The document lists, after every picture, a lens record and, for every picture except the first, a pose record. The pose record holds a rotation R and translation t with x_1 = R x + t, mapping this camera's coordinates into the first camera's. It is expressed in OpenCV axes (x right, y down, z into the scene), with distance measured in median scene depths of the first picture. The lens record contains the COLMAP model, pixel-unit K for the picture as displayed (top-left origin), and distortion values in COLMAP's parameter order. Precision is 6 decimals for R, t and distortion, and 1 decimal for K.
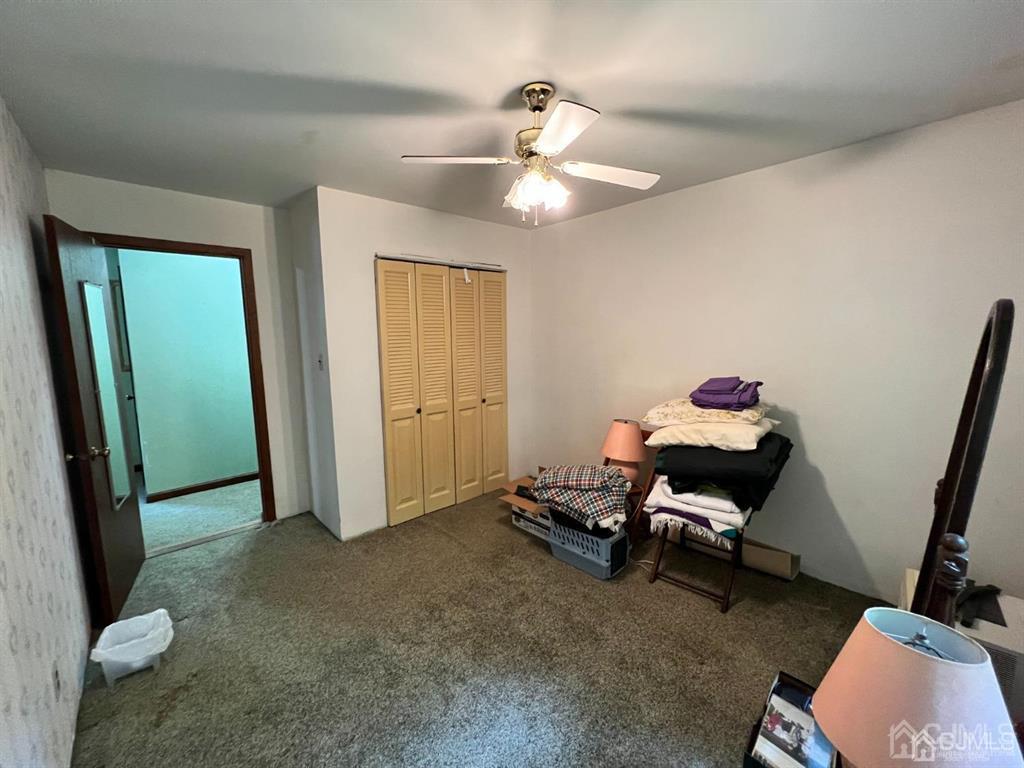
lens RADIAL K [[410.4, 0, 515.3], [0, 410.4, 383.0], [0, 0, 1]] dist [-0.002477, -0.000114]
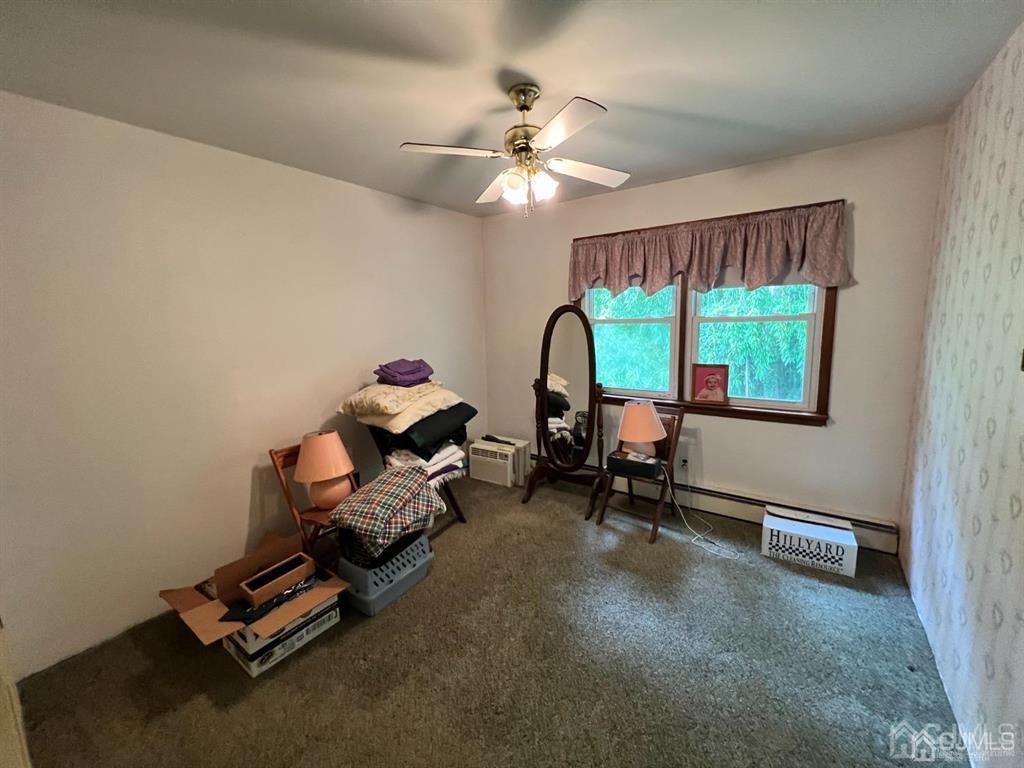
lens RADIAL K [[410.4, 0, 510.5], [0, 410.4, 385.4], [0, 0, 1]] dist [-0.002477, -0.000114]
pose [[-0.178477, -0.154119, 0.971799, -0.673241], [0.173989, 0.967150, 0.185336, -0.101629], [-0.968439, 0.202161, -0.145799, 0.818841]]
